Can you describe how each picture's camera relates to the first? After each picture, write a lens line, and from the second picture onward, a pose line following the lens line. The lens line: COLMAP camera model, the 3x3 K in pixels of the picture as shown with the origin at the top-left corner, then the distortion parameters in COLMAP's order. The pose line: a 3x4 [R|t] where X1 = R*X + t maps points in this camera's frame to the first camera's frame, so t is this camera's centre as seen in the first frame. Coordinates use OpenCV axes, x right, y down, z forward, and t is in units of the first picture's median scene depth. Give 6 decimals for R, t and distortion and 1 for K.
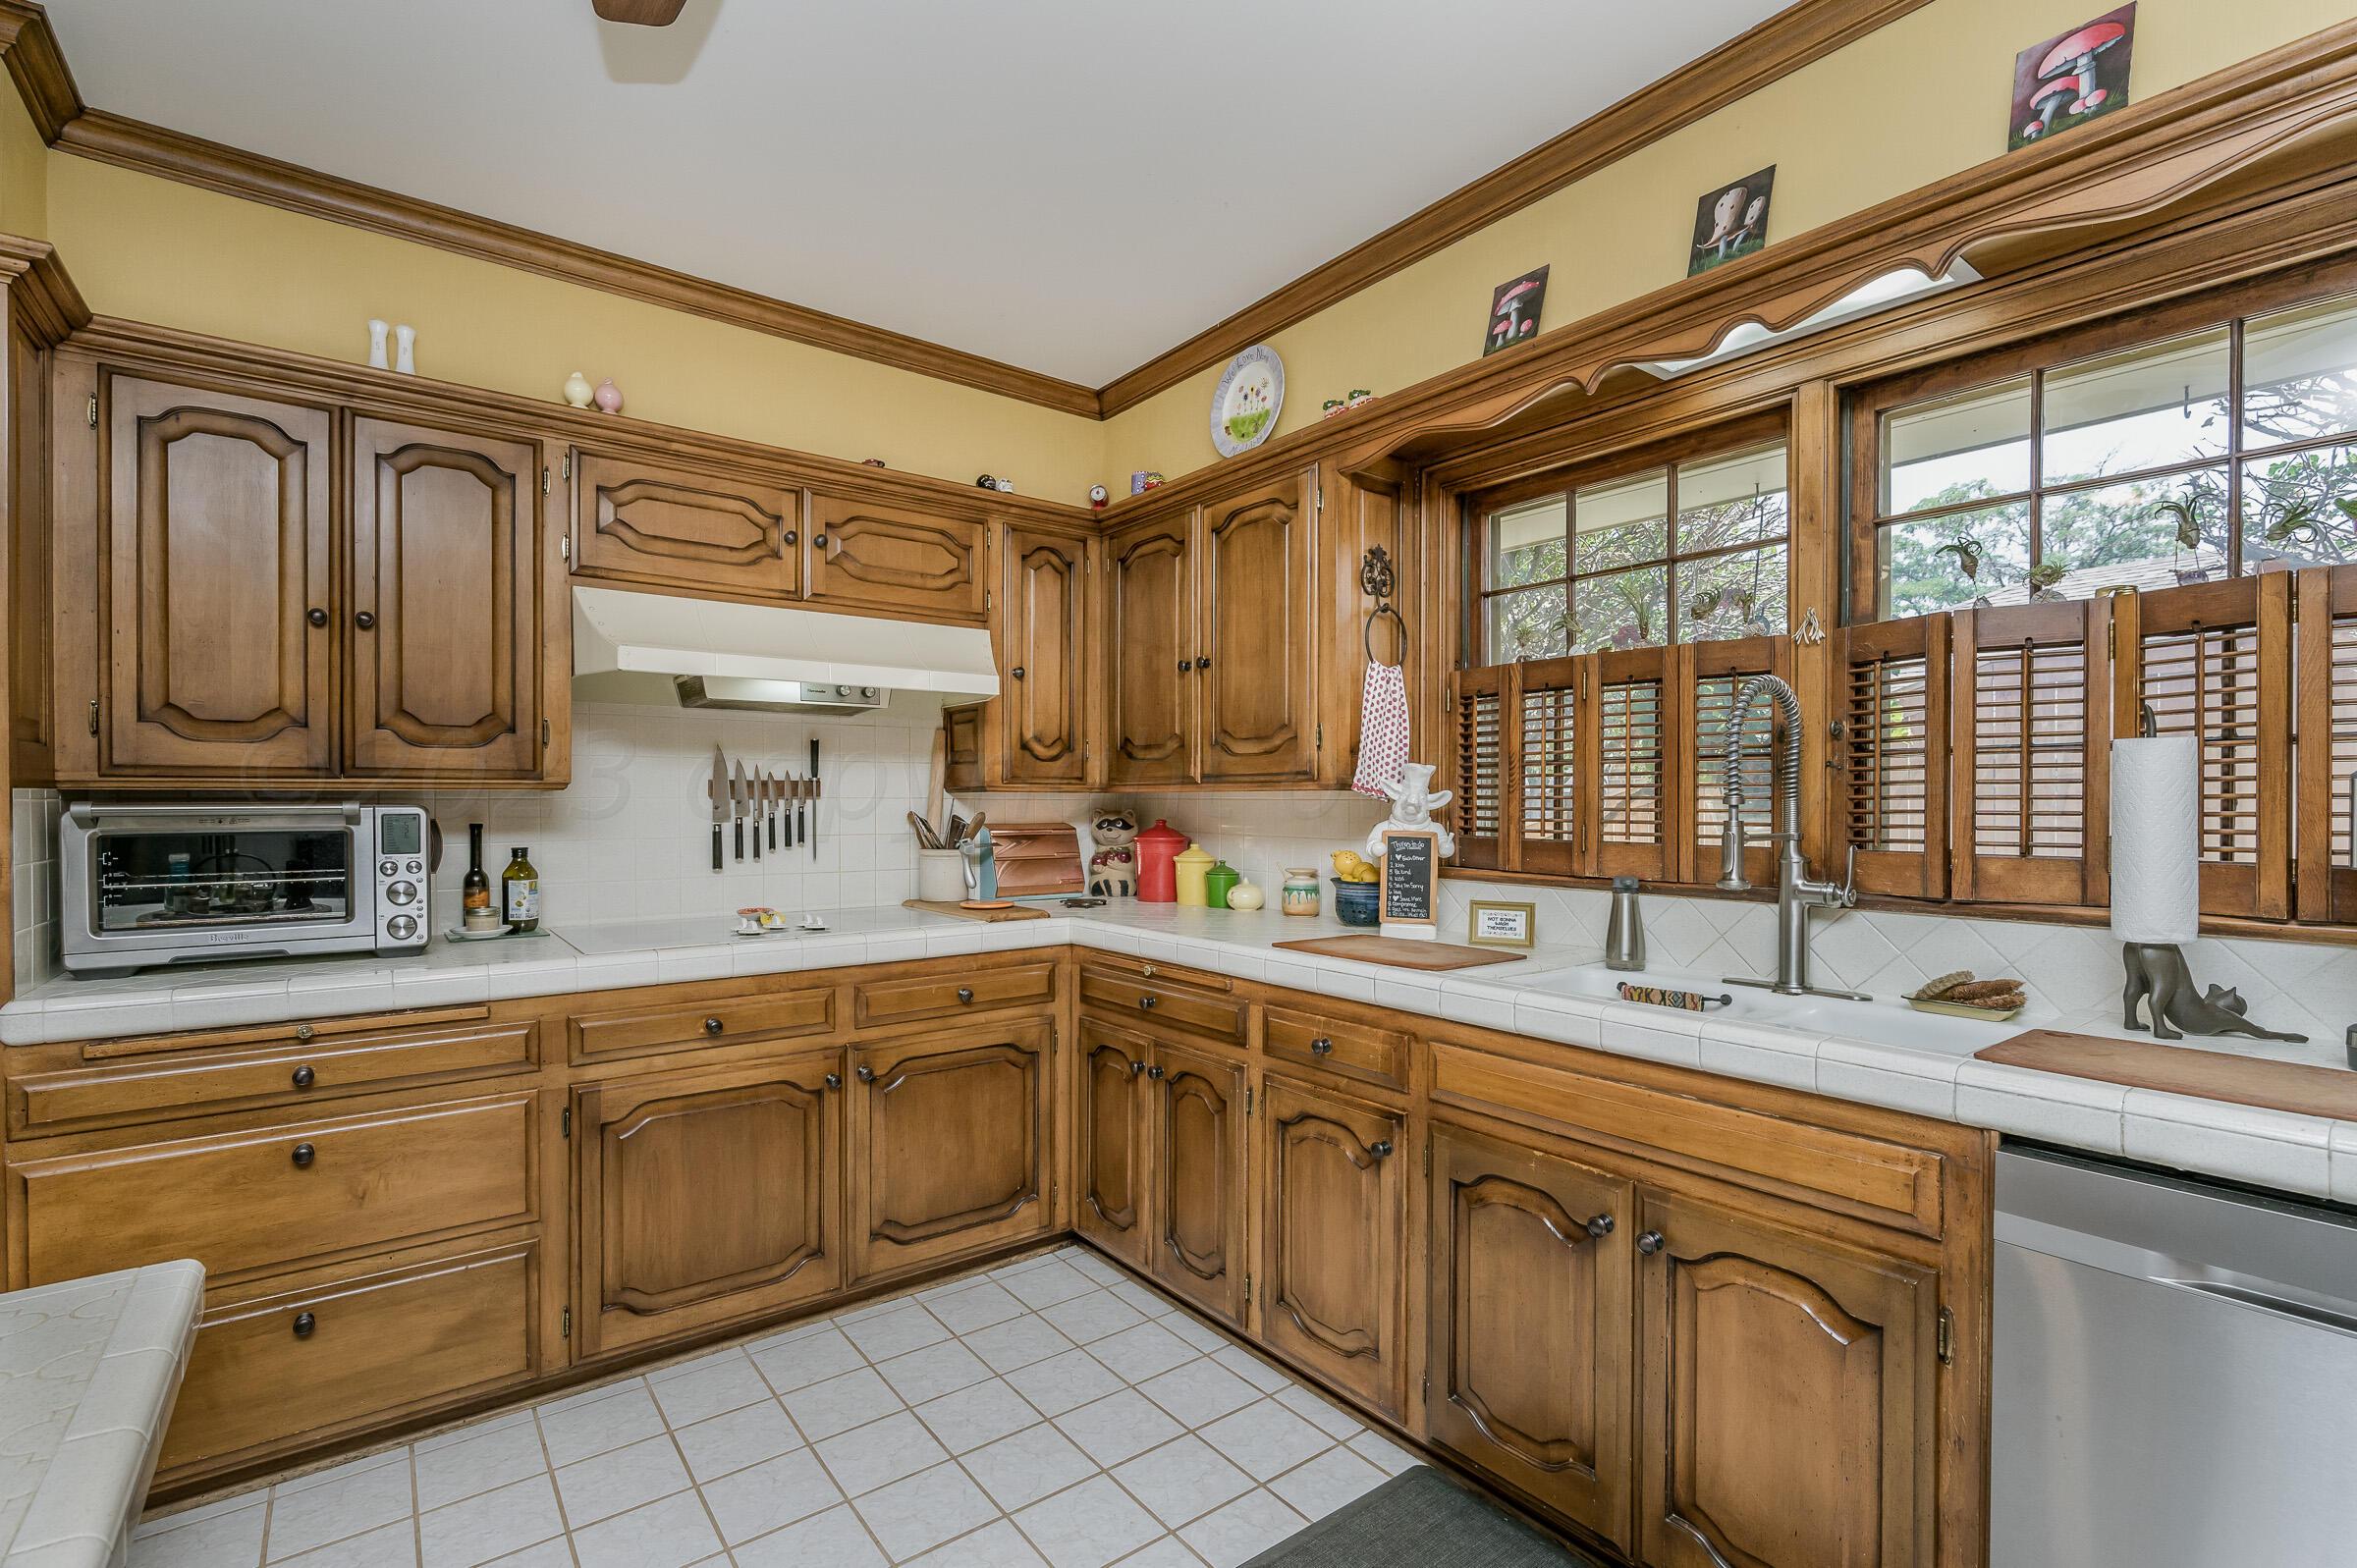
lens RADIAL K [[1063.5, 0, 1179.0], [0, 1063.5, 808.2], [0, 0, 1]] dist [0.003321, -0.000702]
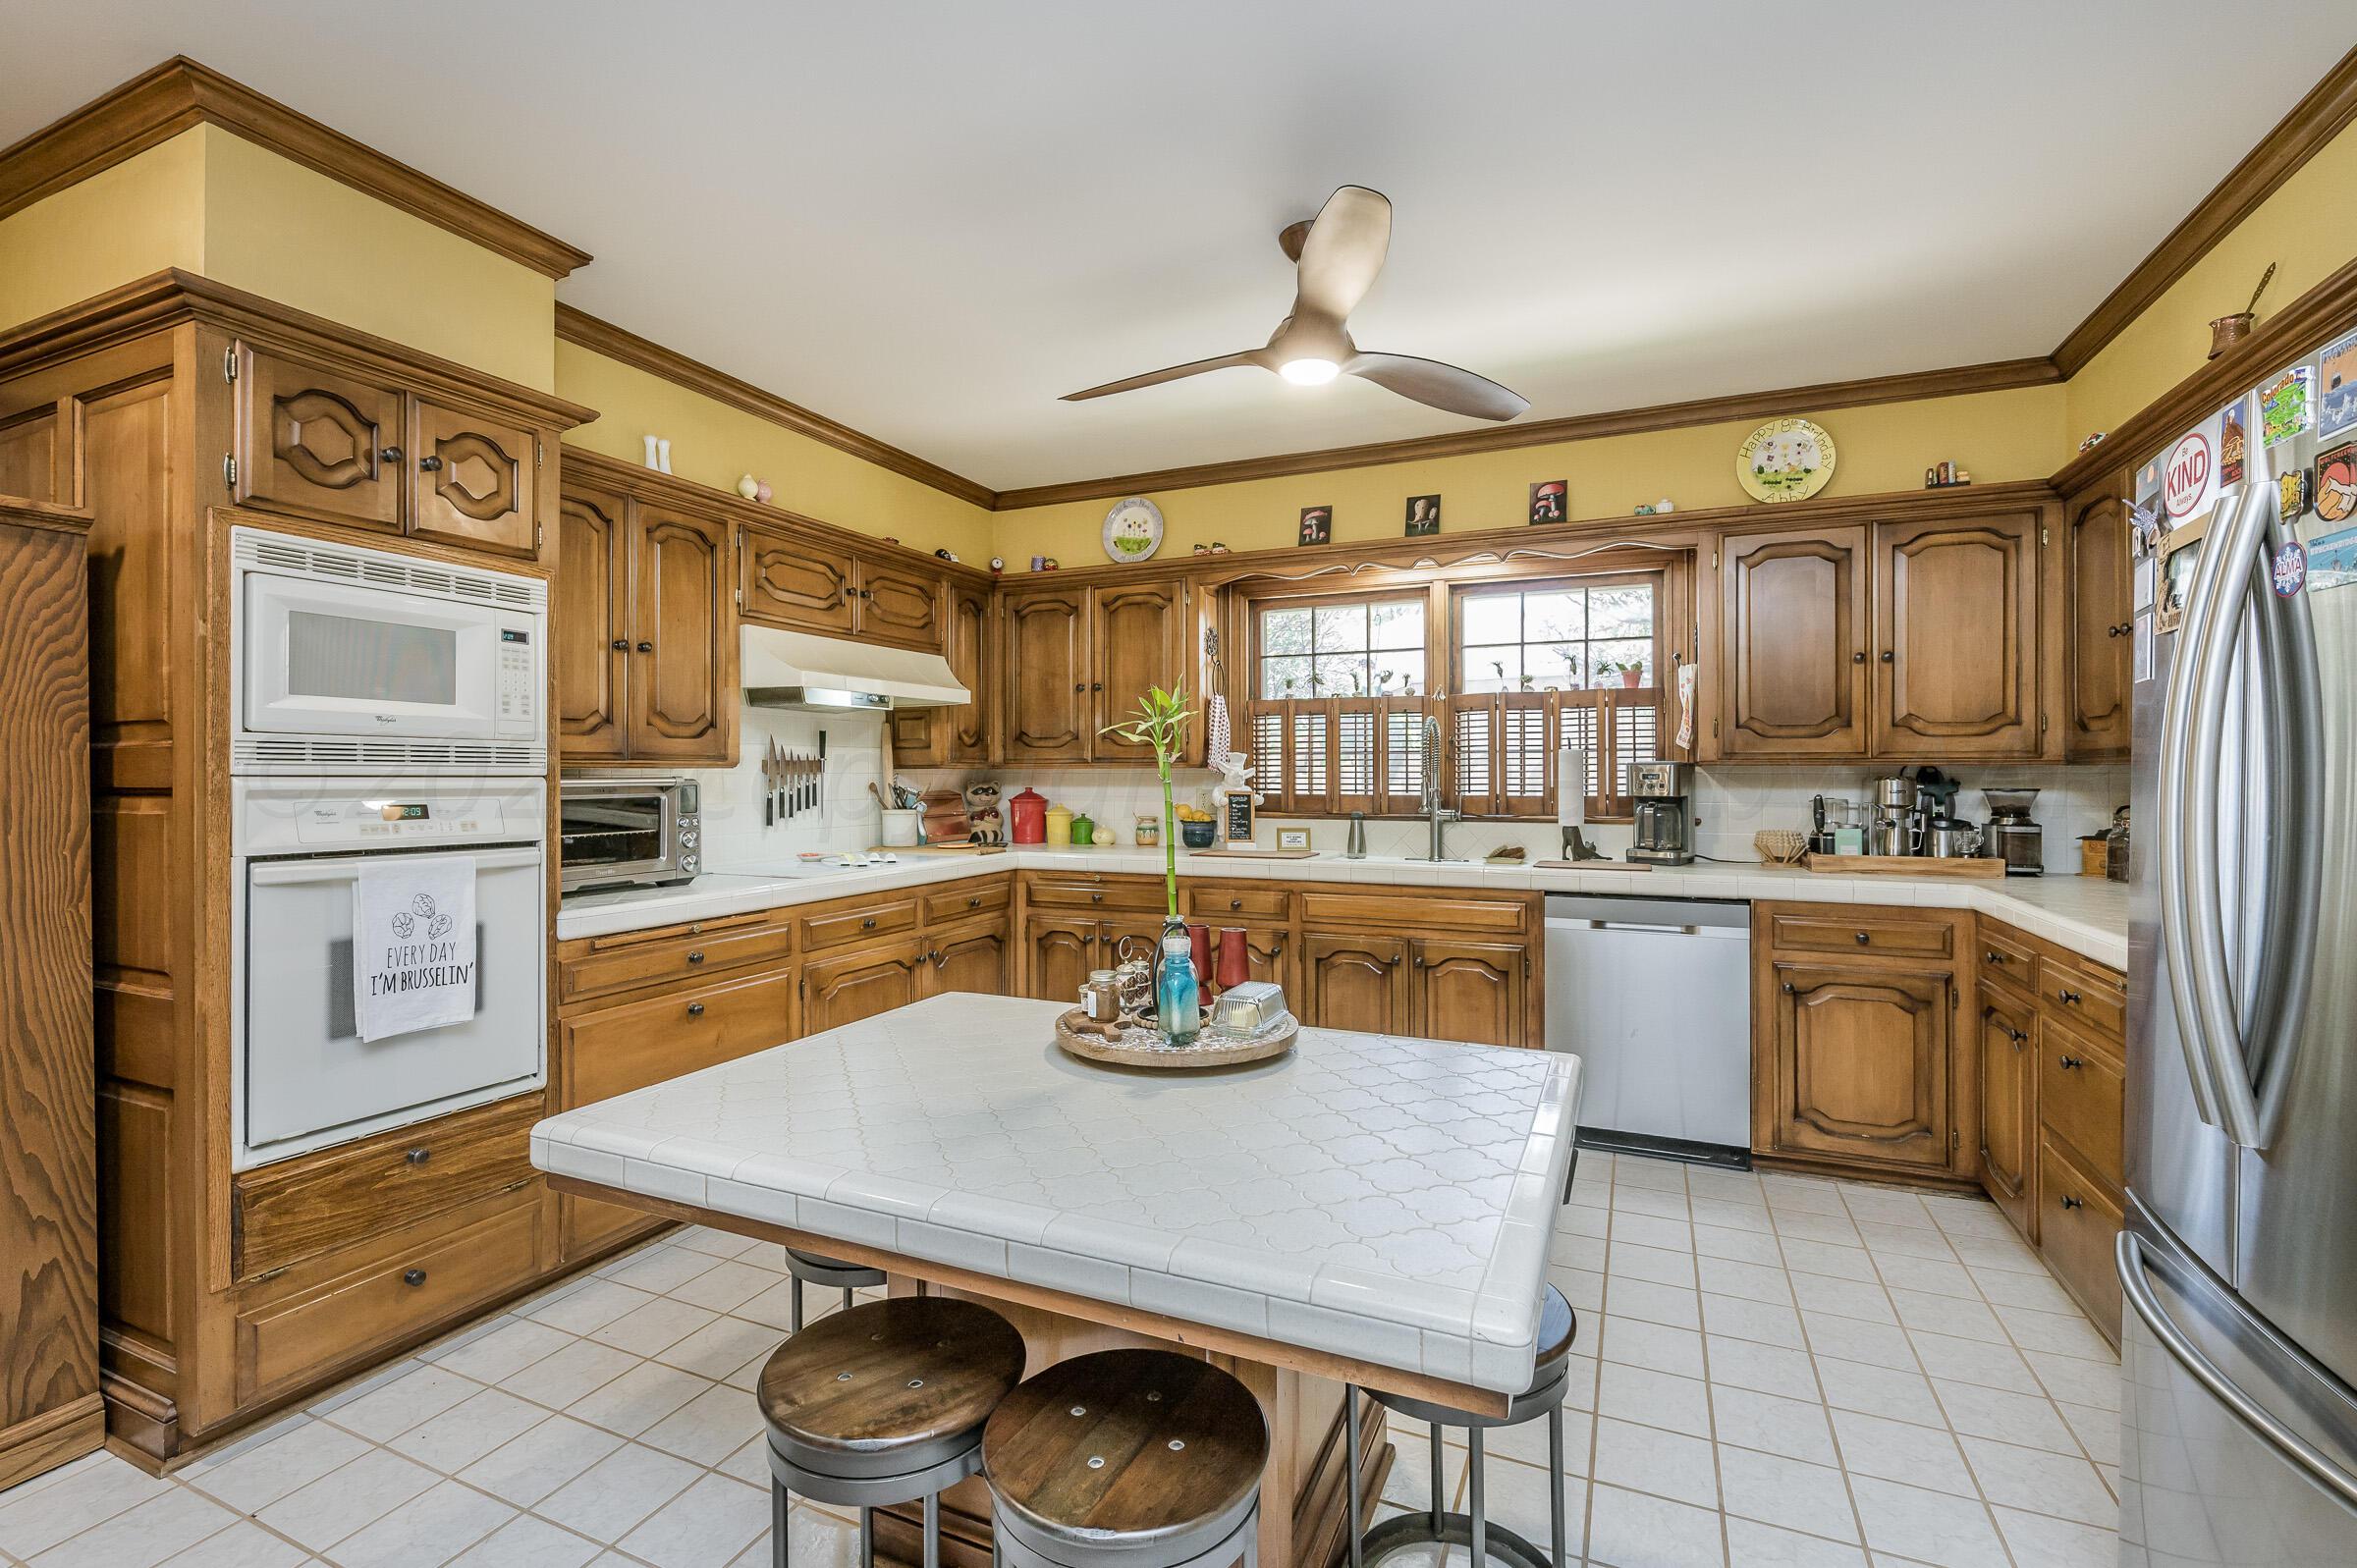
lens RADIAL K [[1063.5, 0, 1175.8], [0, 1063.5, 770.6], [0, 0, 1]] dist [0.003321, -0.000702]
pose [[0.874465, -0.002042, 0.485085, -0.728441], [0.006432, 0.999952, -0.007386, -0.000067], [-0.485046, 0.009579, 0.874436, -0.497549]]
